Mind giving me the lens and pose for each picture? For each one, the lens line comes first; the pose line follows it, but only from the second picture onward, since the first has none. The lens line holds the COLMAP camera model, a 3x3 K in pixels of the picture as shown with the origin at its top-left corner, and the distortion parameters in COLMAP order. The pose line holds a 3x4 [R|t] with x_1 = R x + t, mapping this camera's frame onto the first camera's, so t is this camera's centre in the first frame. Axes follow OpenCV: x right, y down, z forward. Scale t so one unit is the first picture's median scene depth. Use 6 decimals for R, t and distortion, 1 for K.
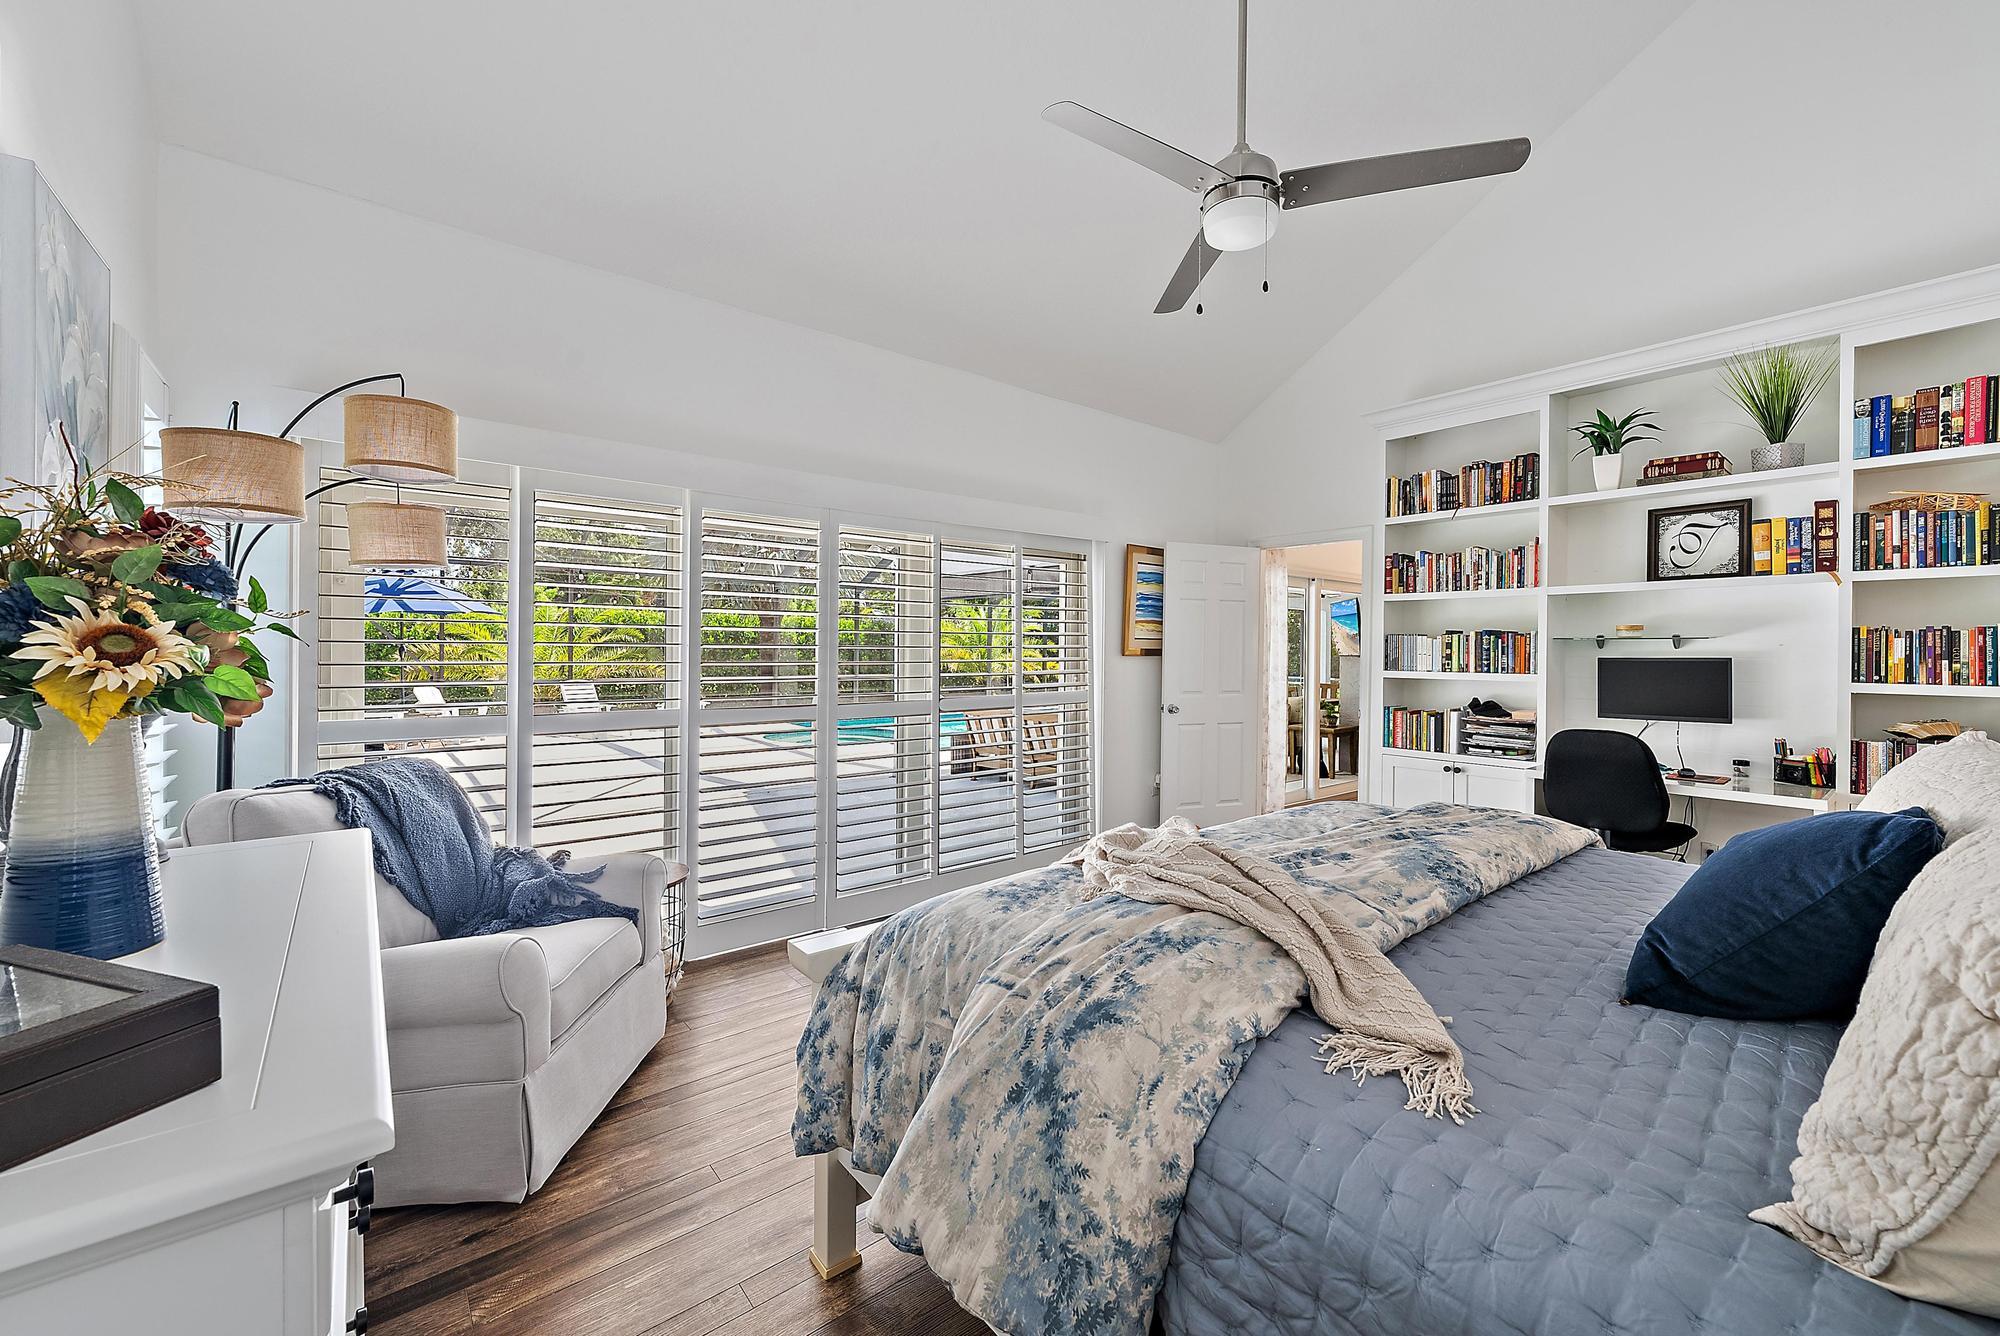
lens RADIAL K [[801.2, 0, 1009.4], [0, 801.2, 651.4], [0, 0, 1]] dist [-0.000113, 0.000179]
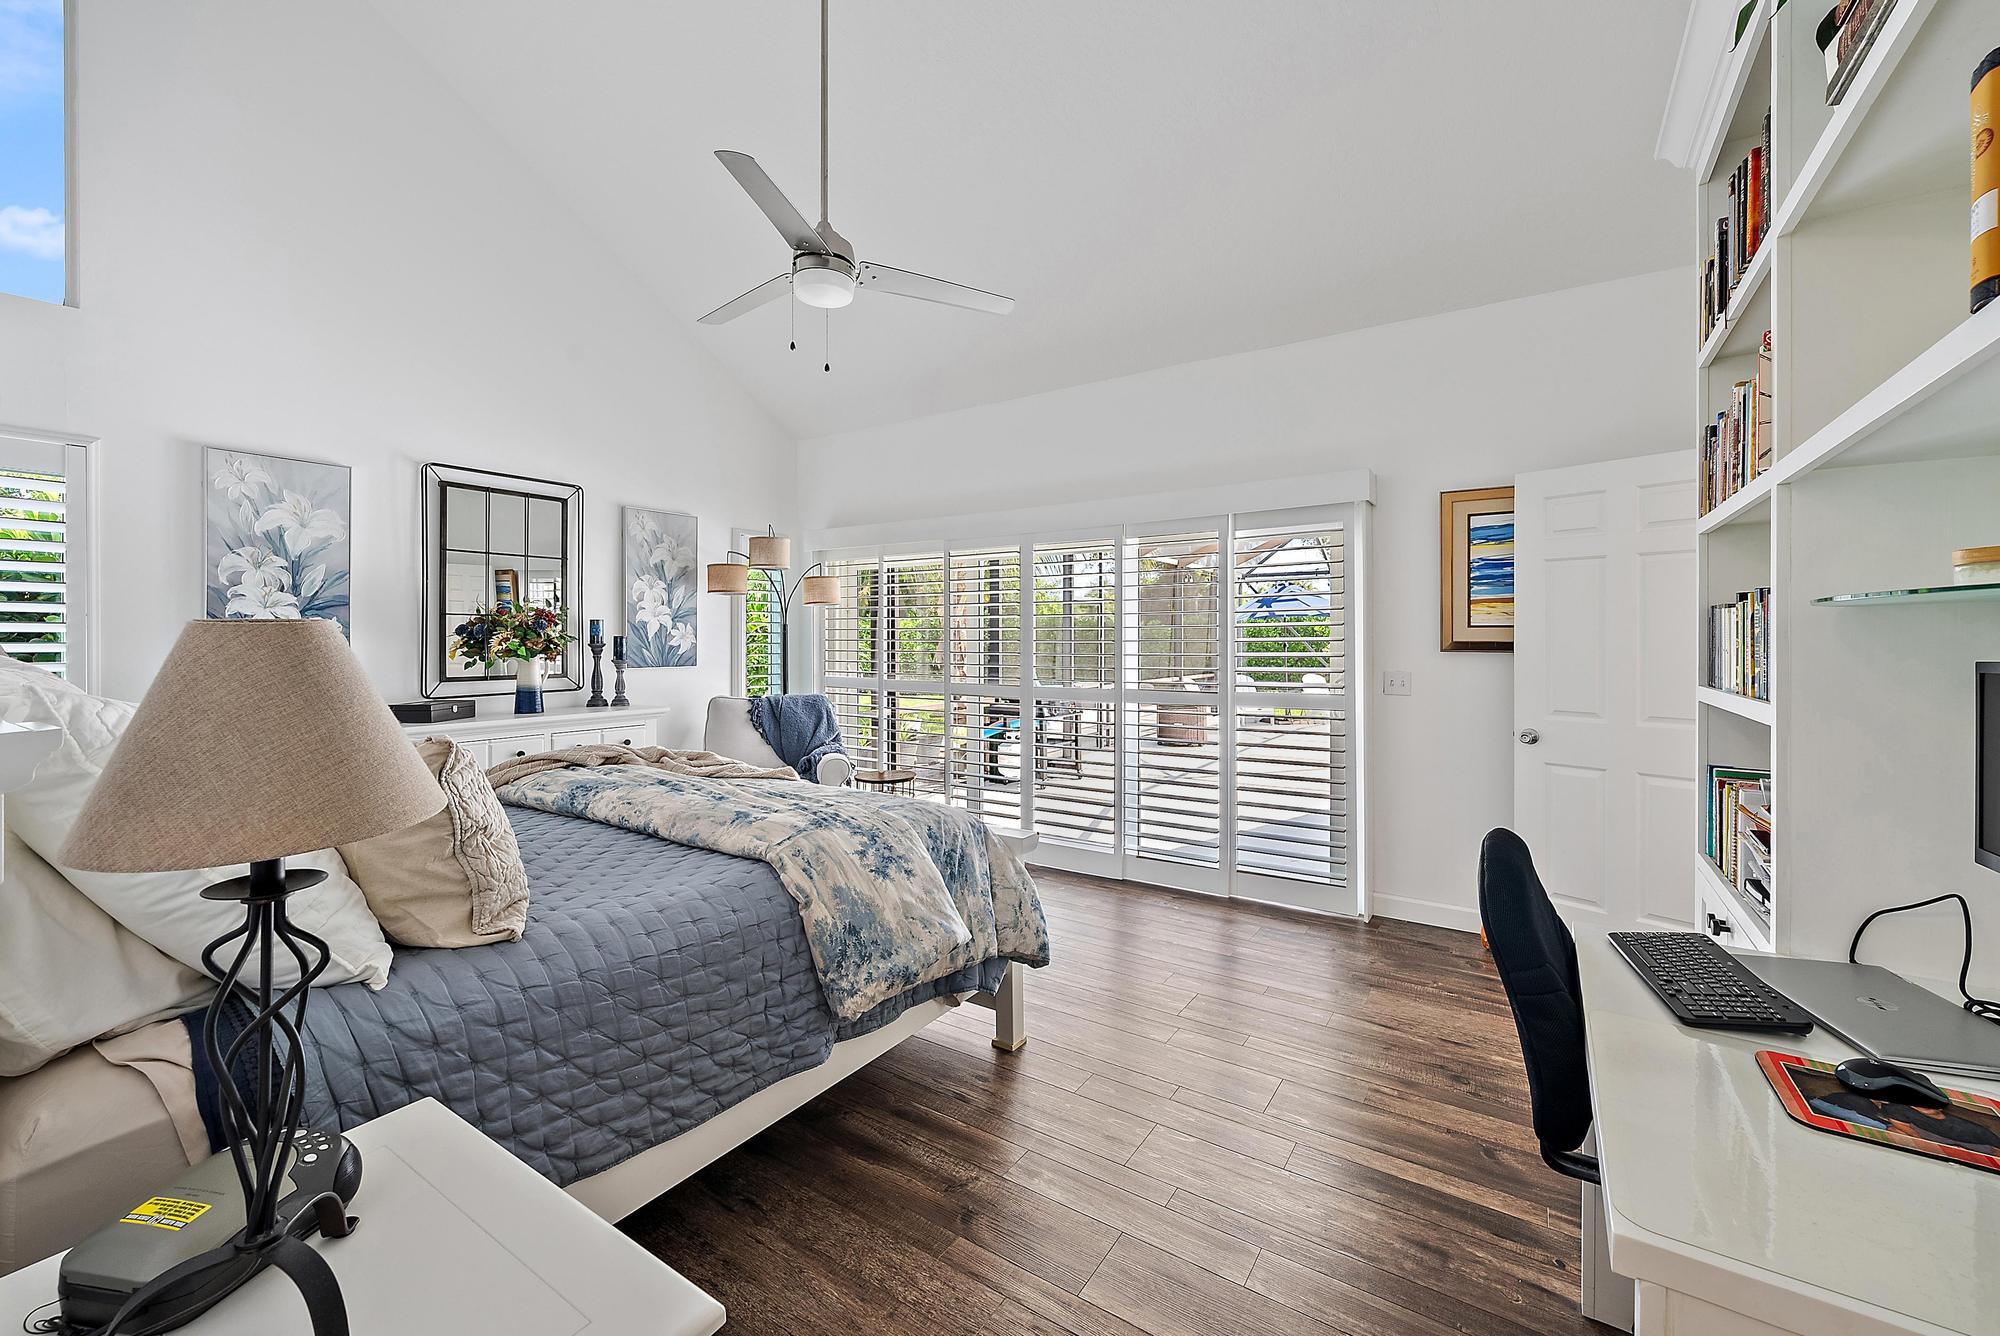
lens RADIAL K [[801.2, 0, 1009.4], [0, 801.2, 651.4], [0, 0, 1]] dist [-0.000113, 0.000179]
pose [[0.294739, -0.002686, -0.955574, 0.691562], [-0.004302, 0.999982, -0.004138, 0.009912], [0.955568, 0.005330, 0.294722, 0.422678]]
